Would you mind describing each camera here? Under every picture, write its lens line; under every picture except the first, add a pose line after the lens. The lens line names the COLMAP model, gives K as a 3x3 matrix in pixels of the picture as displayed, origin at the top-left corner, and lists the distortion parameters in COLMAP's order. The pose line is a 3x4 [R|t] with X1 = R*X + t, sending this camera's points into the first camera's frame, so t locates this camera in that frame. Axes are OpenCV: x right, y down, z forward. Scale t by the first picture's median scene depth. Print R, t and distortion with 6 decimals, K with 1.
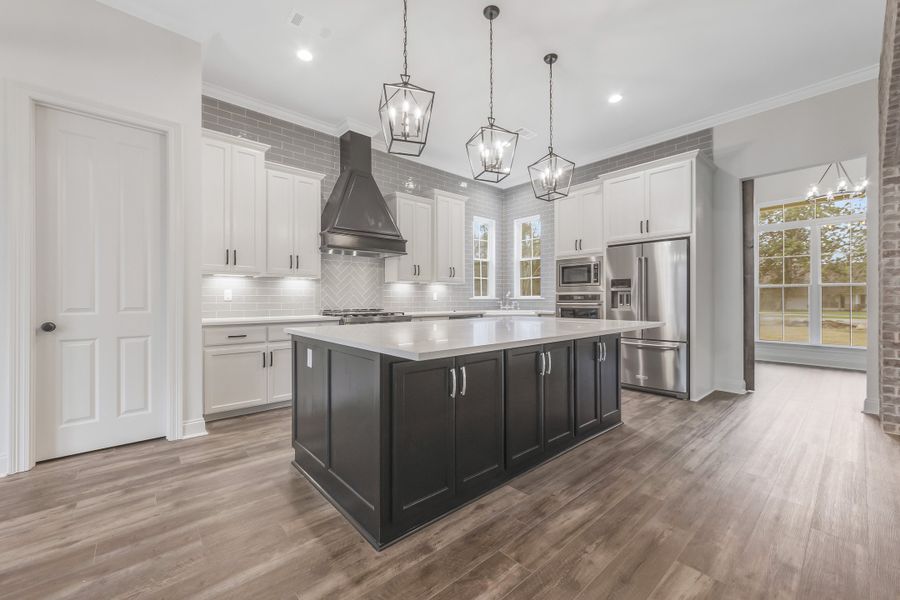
lens RADIAL K [[363.3, 0, 453.1], [0, 363.3, 301.7], [0, 0, 1]] dist [-0.003941, -0.000088]
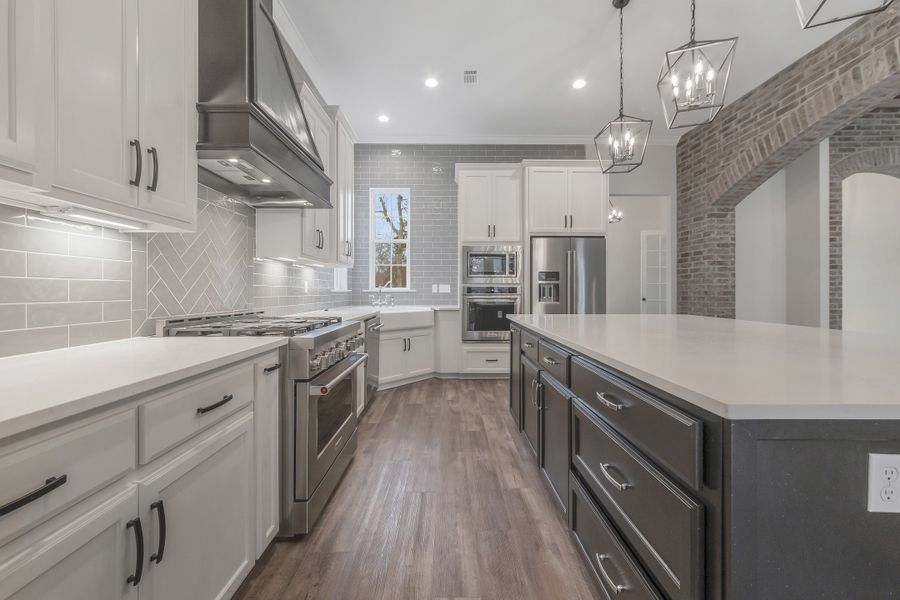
lens RADIAL K [[363.3, 0, 451.4], [0, 363.3, 292.6], [0, 0, 1]] dist [-0.003941, -0.000088]
pose [[0.659225, 0.000336, 0.751946, -0.440418], [0.004110, 0.999983, -0.004049, -0.002602], [-0.751934, 0.005760, 0.659213, 0.548035]]
